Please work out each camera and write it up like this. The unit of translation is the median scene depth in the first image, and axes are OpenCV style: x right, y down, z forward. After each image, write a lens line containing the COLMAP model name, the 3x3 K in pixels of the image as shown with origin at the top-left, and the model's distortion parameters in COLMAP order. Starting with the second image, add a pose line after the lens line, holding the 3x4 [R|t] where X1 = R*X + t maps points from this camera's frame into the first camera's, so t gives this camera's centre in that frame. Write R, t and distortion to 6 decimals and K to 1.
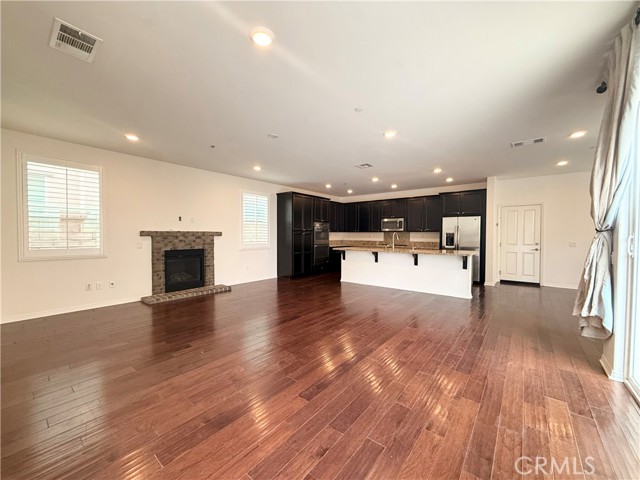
lens RADIAL K [[255.4, 0, 318.5], [0, 255.4, 239.4], [0, 0, 1]] dist [0.000916, -0.000363]
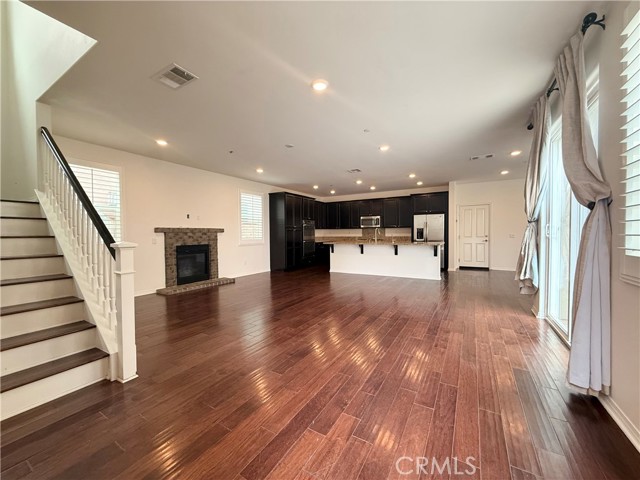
lens RADIAL K [[255.4, 0, 318.5], [0, 255.4, 239.4], [0, 0, 1]] dist [0.000916, -0.000363]
pose [[0.990190, -0.015323, 0.138884, -0.135374], [0.015011, 0.999882, 0.003287, 0.018567], [-0.138918, -0.001170, 0.990303, -0.124384]]
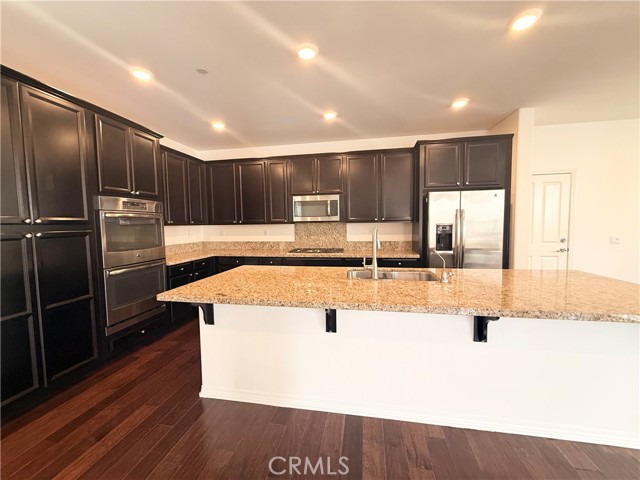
lens RADIAL K [[255.4, 0, 318.5], [0, 255.4, 239.4], [0, 0, 1]] dist [0.000916, -0.000363]
pose [[0.879836, -0.045914, 0.473054, 0.087792], [0.027130, 0.998552, 0.046458, -0.029502], [-0.474502, -0.028042, 0.879807, 0.798510]]
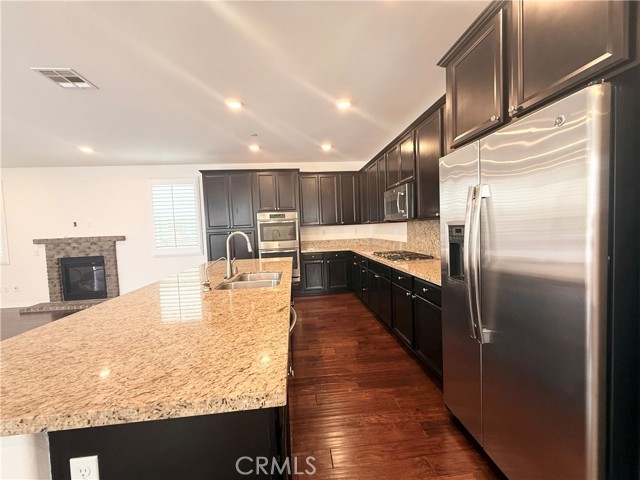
lens RADIAL K [[255.4, 0, 318.5], [0, 255.4, 239.4], [0, 0, 1]] dist [0.000916, -0.000363]
pose [[0.696968, 0.001585, -0.717100, 0.682939], [0.029477, 0.999089, 0.030858, -0.024857], [0.716496, -0.042645, 0.696287, 0.885564]]
